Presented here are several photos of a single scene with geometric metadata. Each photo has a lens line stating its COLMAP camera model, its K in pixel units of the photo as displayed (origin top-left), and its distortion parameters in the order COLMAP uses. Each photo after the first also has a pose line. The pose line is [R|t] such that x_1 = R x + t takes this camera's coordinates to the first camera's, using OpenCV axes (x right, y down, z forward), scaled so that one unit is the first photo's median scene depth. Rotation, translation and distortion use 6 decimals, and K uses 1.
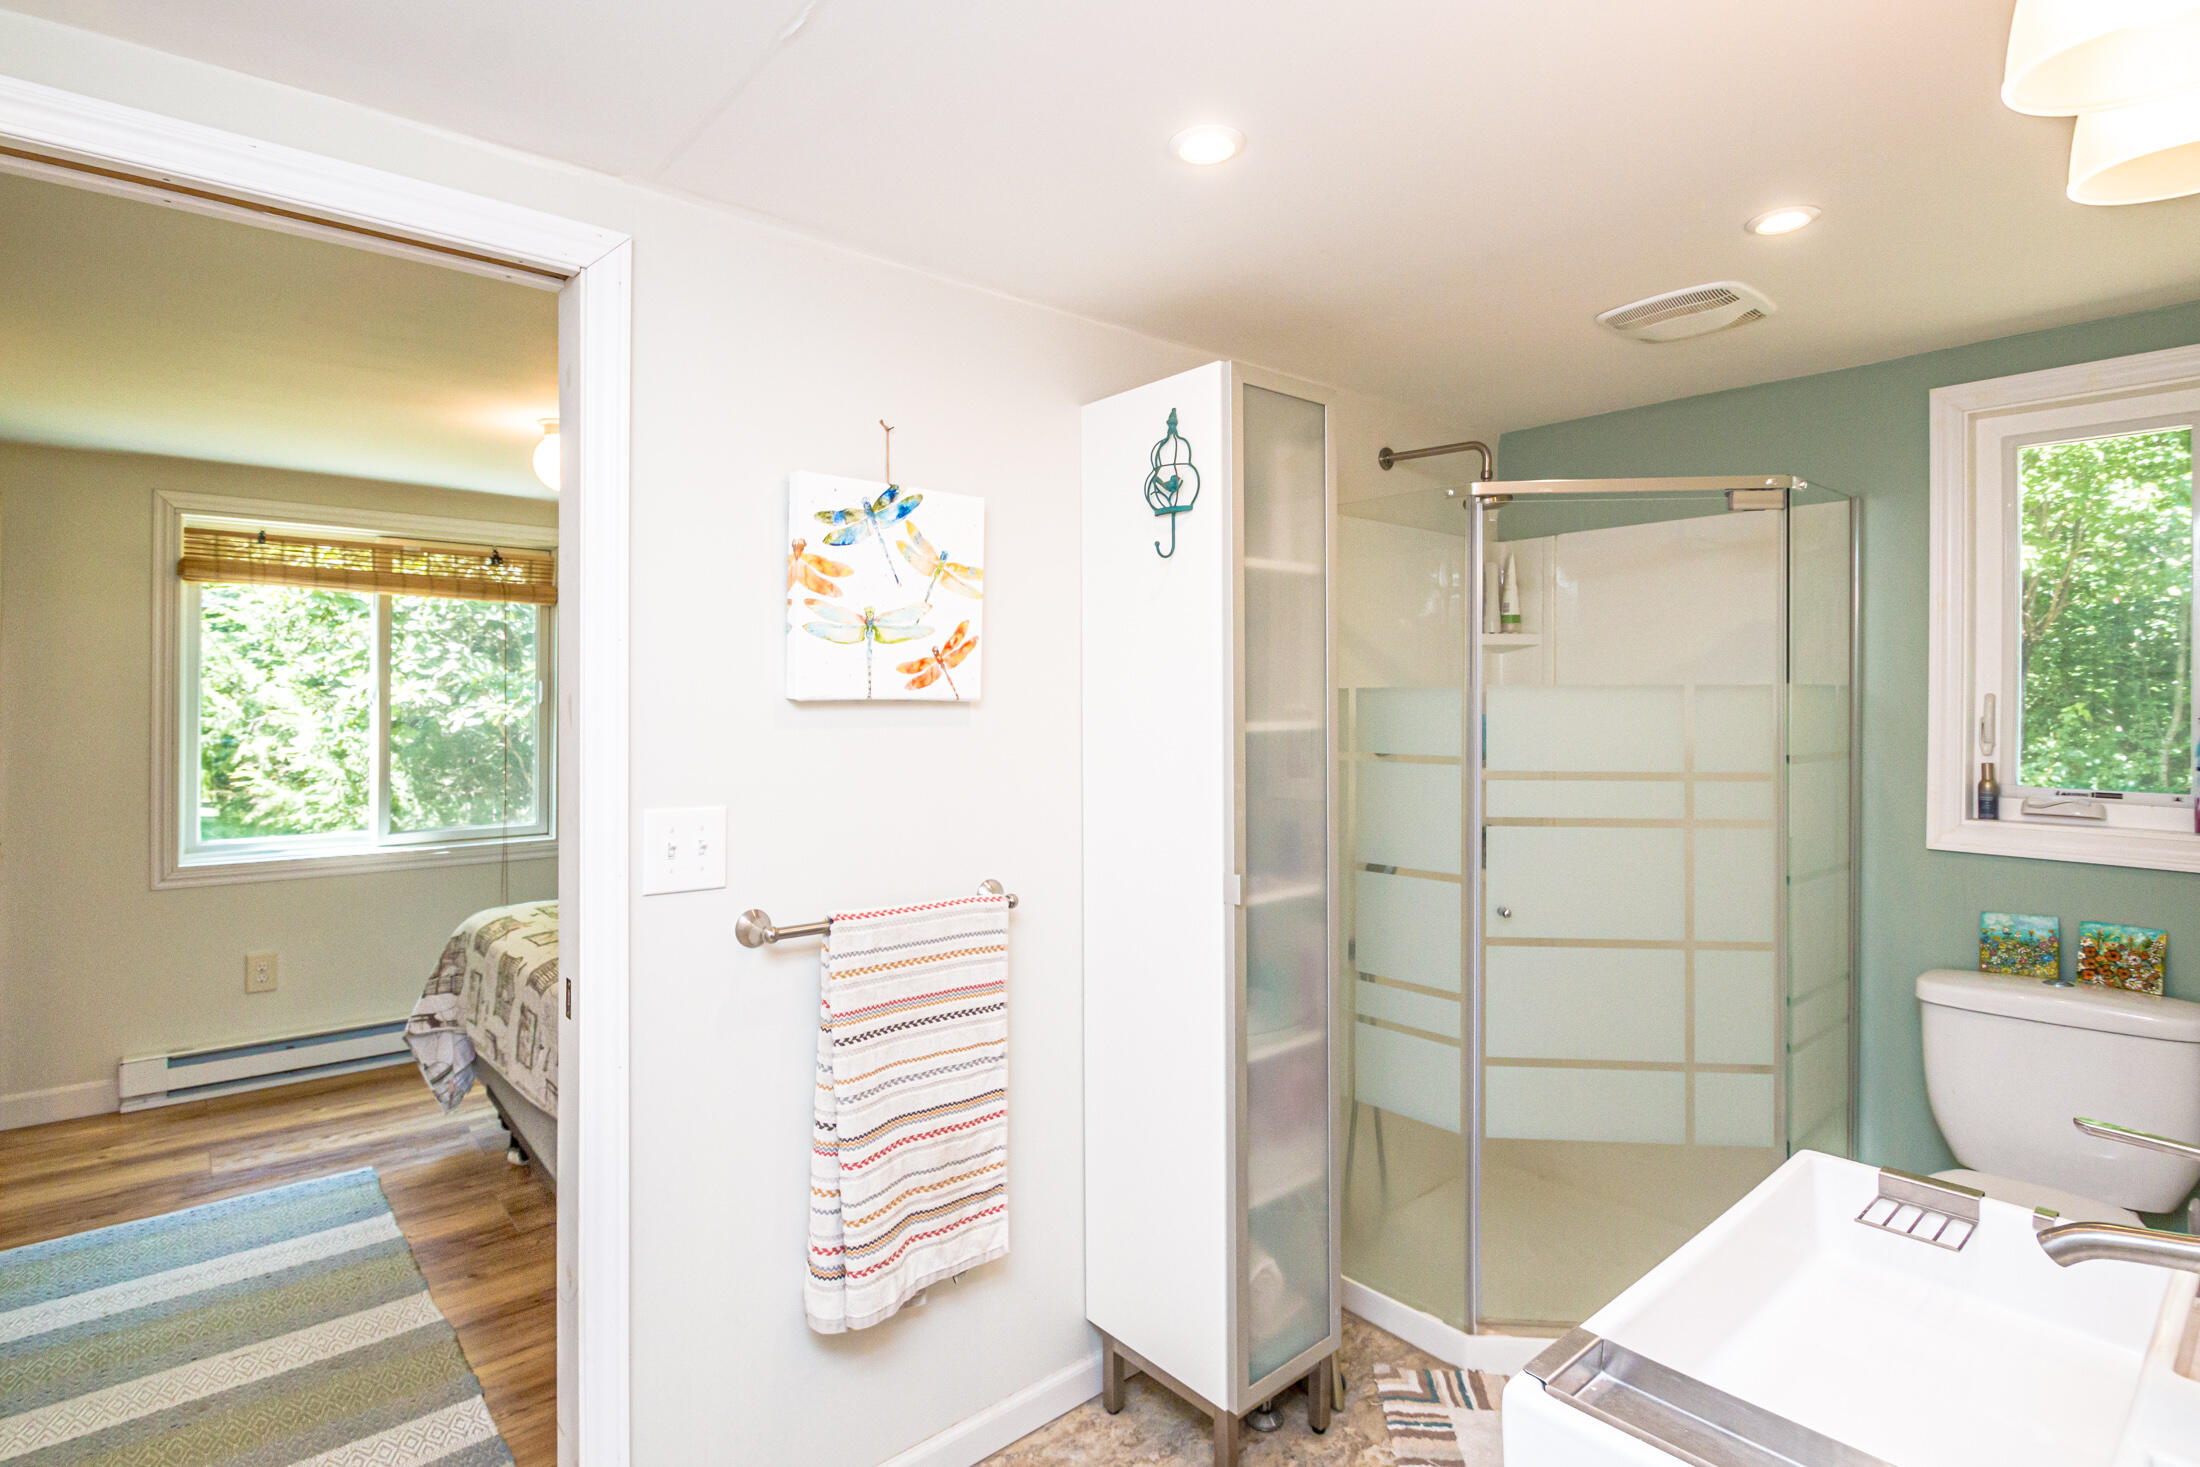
lens RADIAL K [[1044.4, 0, 1094.1], [0, 1044.4, 721.1], [0, 0, 1]] dist [-0.003842, -0.002705]
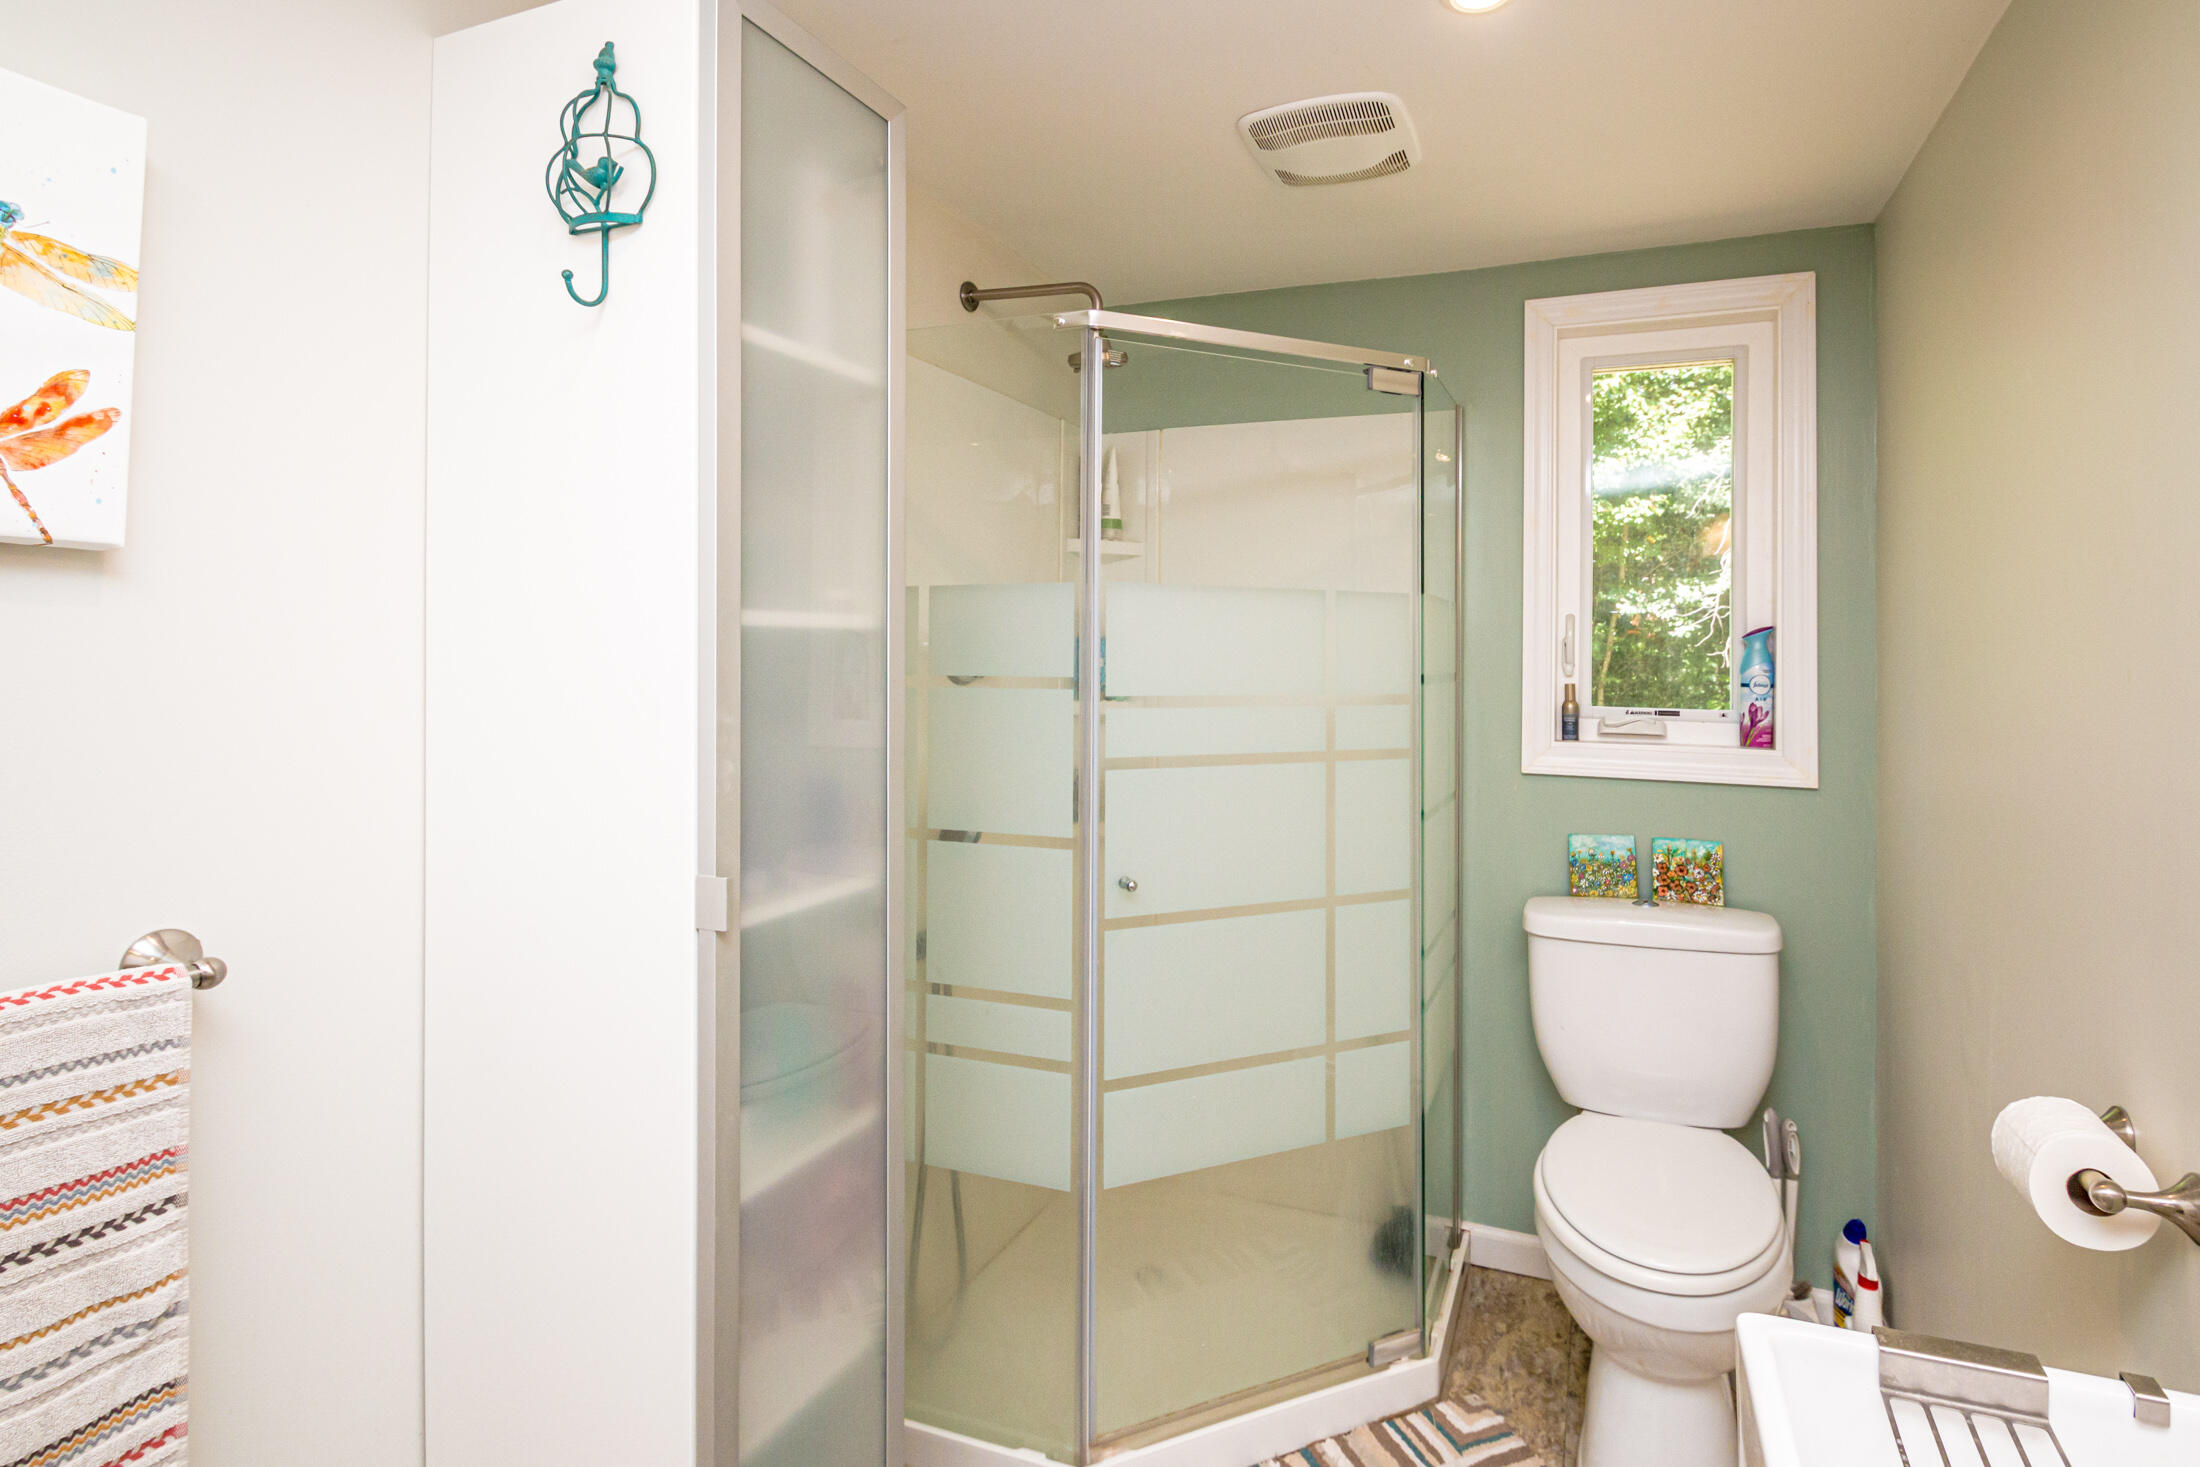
lens RADIAL K [[1044.4, 0, 1222.0], [0, 1044.4, 658.2], [0, 0, 1]] dist [-0.003842, -0.002705]
pose [[0.863146, 0.008006, 0.504891, 0.072404], [-0.001201, 0.999904, -0.013802, 0.031499], [-0.504953, 0.011307, 0.863073, 0.322142]]
